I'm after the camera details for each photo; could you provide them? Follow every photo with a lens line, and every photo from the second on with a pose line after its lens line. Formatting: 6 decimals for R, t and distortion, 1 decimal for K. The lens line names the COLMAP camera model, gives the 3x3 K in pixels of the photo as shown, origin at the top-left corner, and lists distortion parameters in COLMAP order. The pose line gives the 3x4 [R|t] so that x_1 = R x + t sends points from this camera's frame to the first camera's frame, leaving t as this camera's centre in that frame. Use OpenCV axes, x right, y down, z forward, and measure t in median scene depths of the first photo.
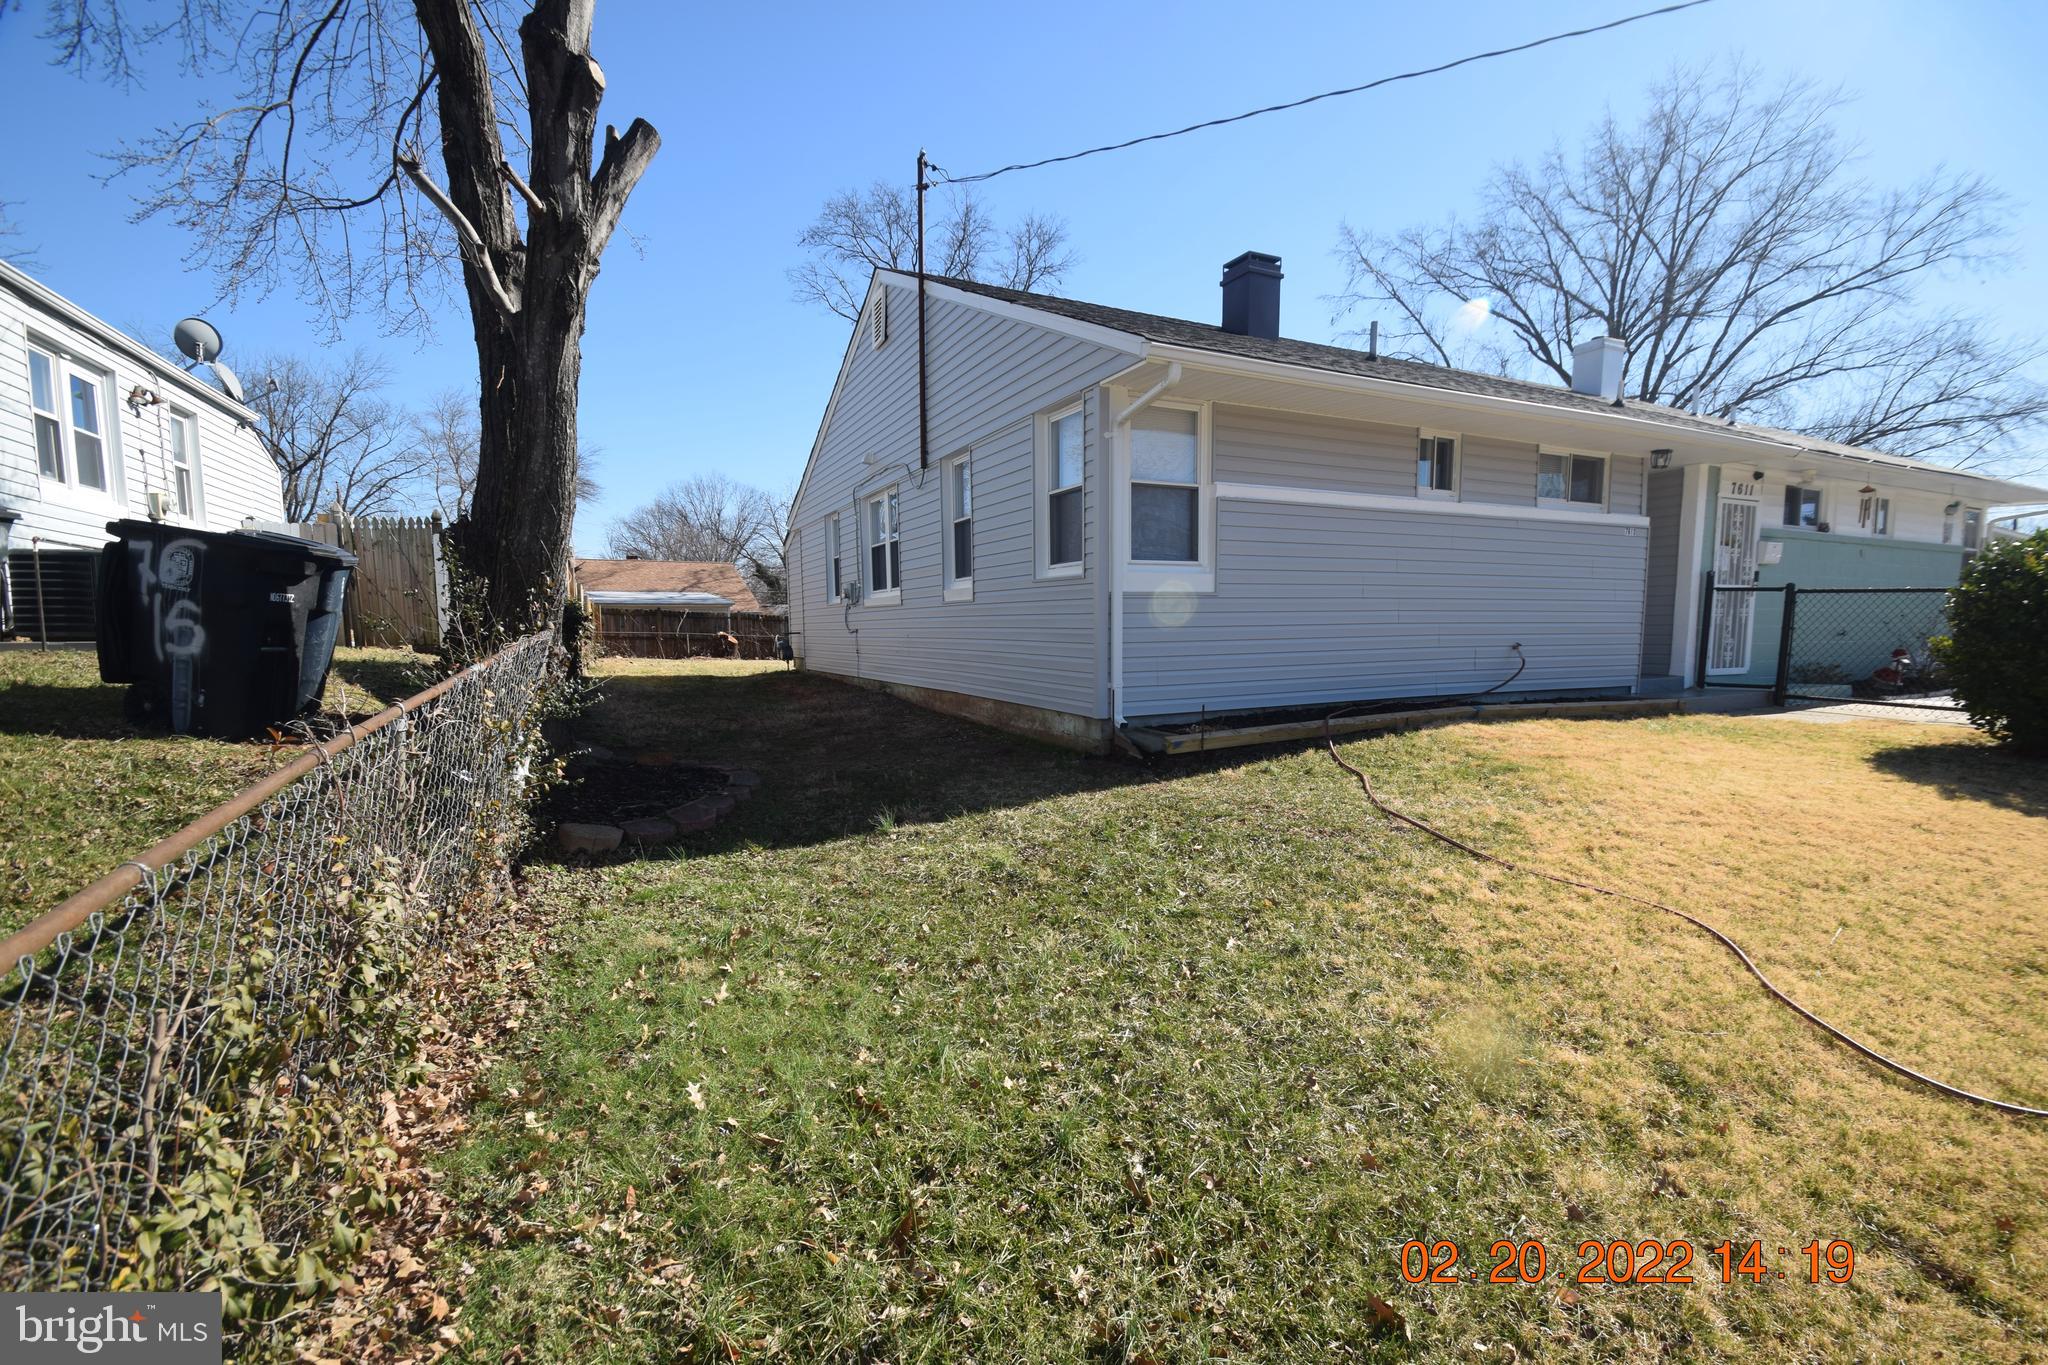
lens RADIAL K [[892.5, 0, 1021.7], [0, 892.5, 726.9], [0, 0, 1]] dist [0.012315, -0.015286]
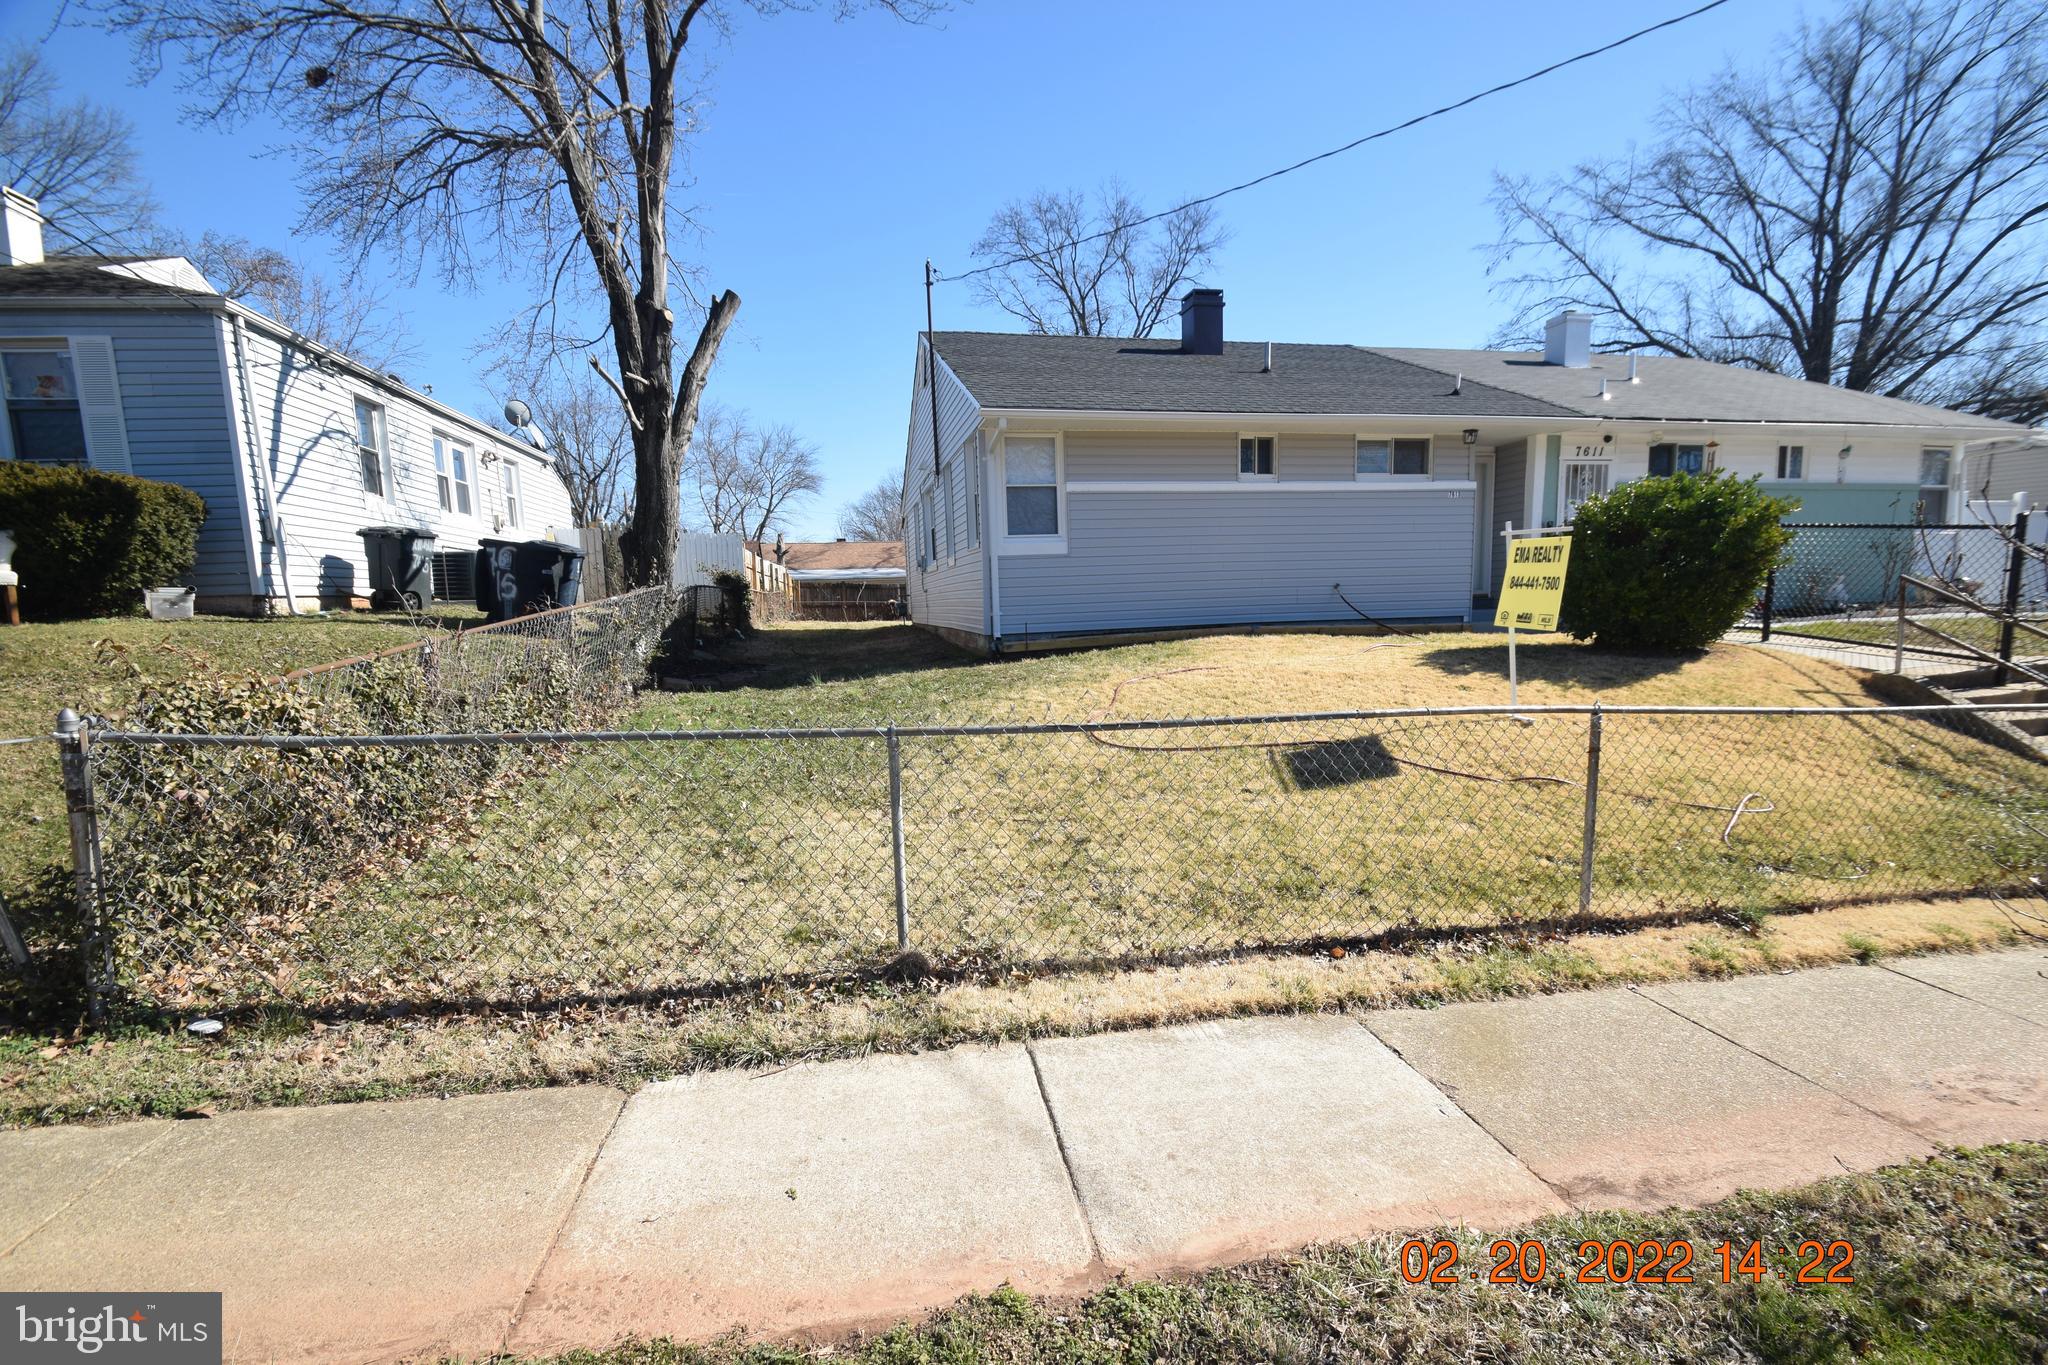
lens RADIAL K [[887.1, 0, 1023.1], [0, 887.1, 724.9], [0, 0, 1]] dist [0.018102, -0.017366]
pose [[0.970651, 0.010988, -0.240242, 0.360666], [-0.003489, 0.999494, 0.031620, 0.068419], [0.240468, -0.029853, 0.970198, -0.366755]]
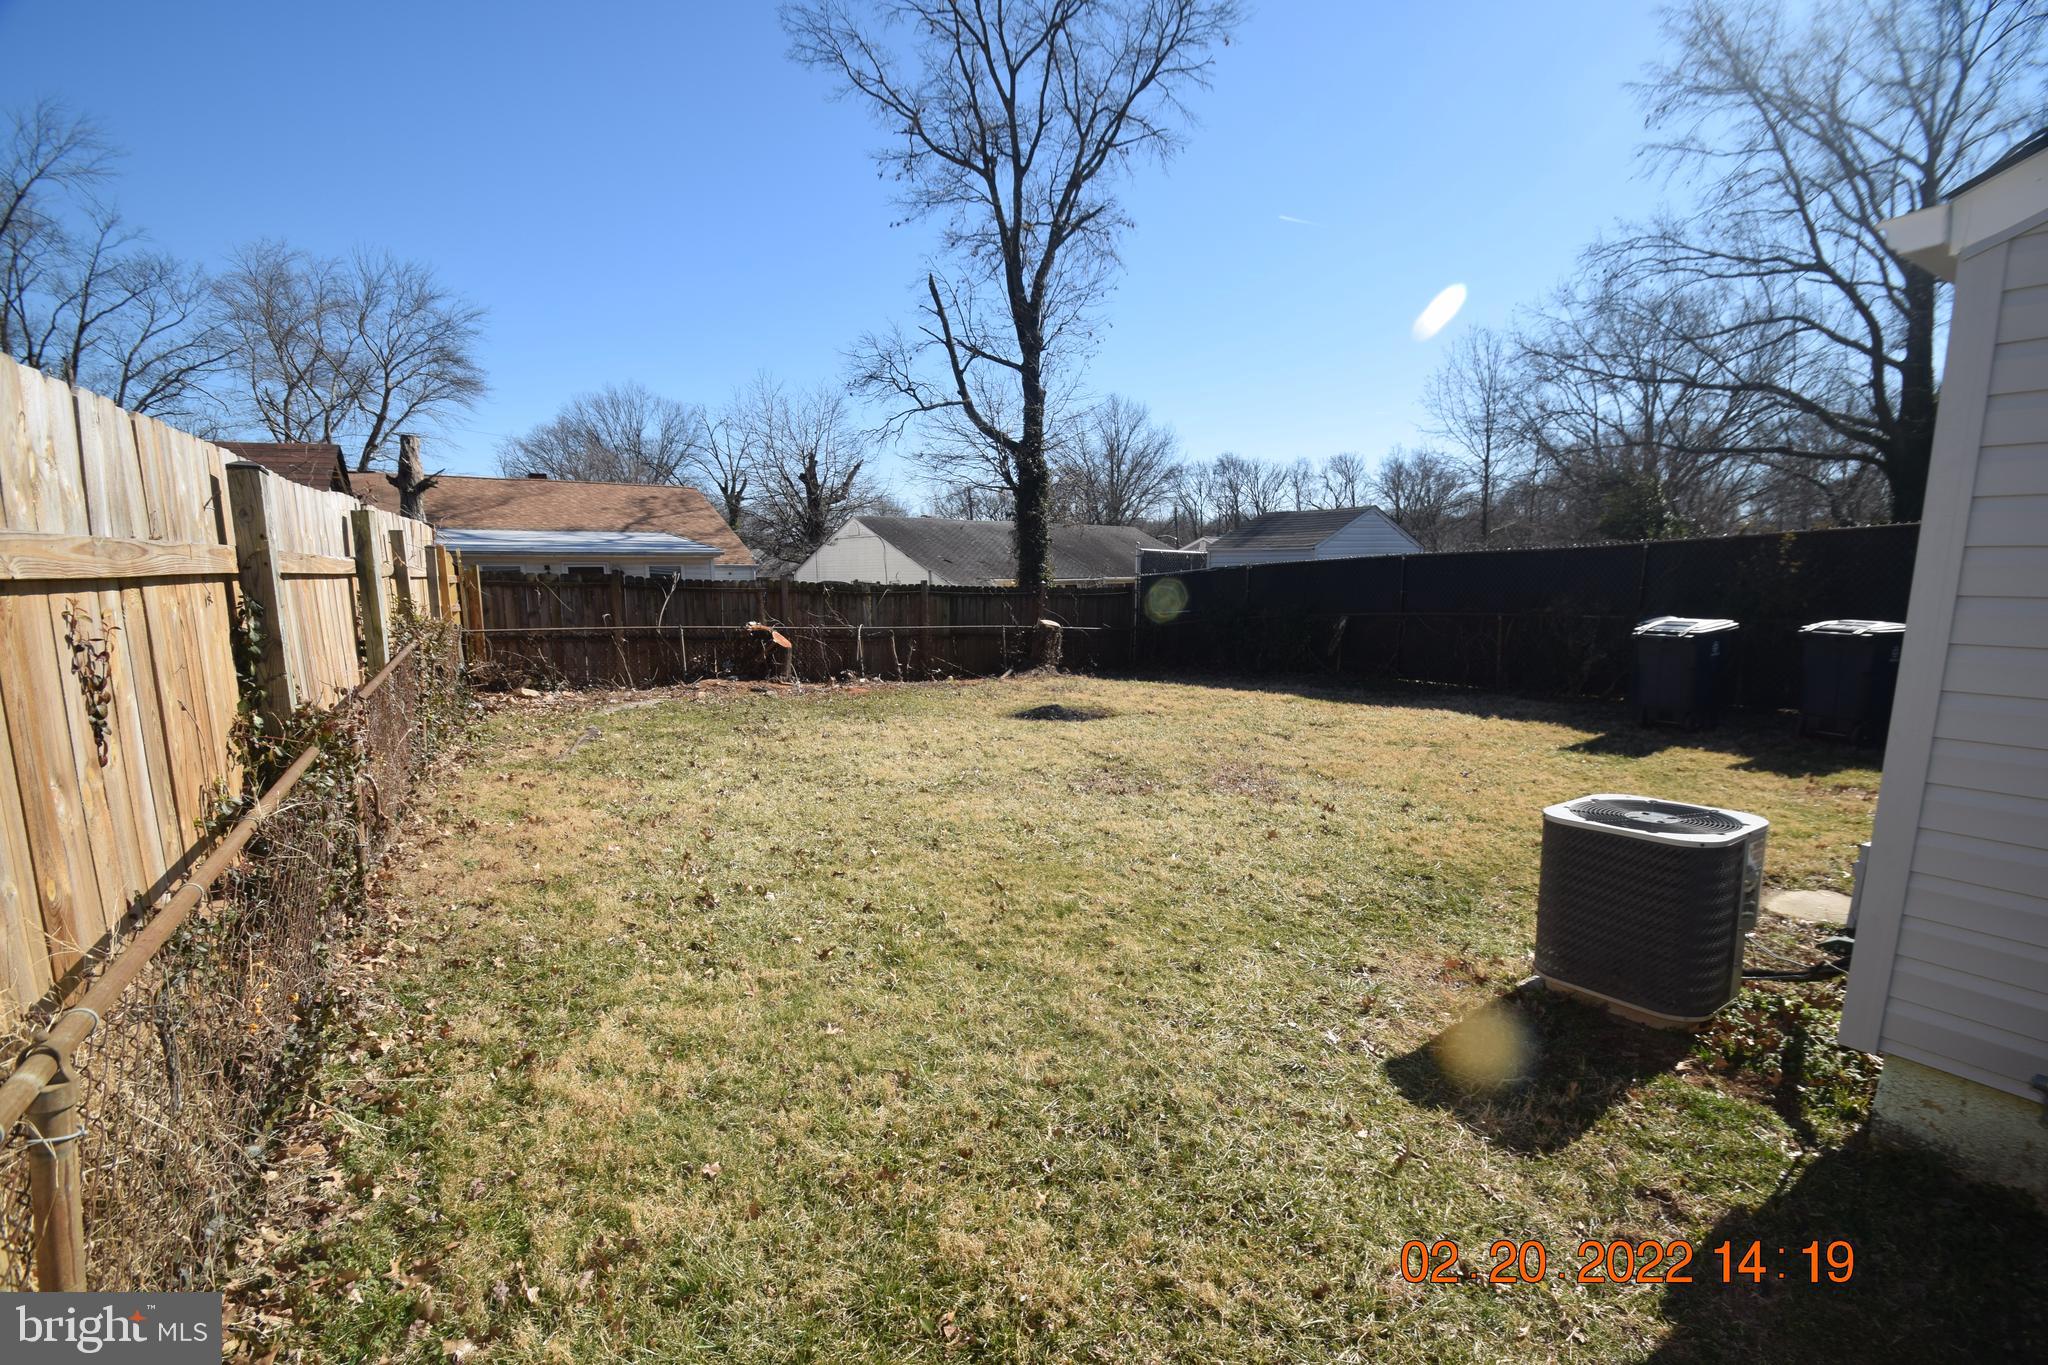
lens RADIAL K [[892.5, 0, 1021.7], [0, 892.5, 726.9], [0, 0, 1]] dist [0.012315, -0.015286]
pose [[0.996405, -0.009031, 0.084230, -0.646558], [0.003507, 0.997846, 0.065504, -0.227522], [-0.084640, -0.064973, 0.994291, 1.432351]]
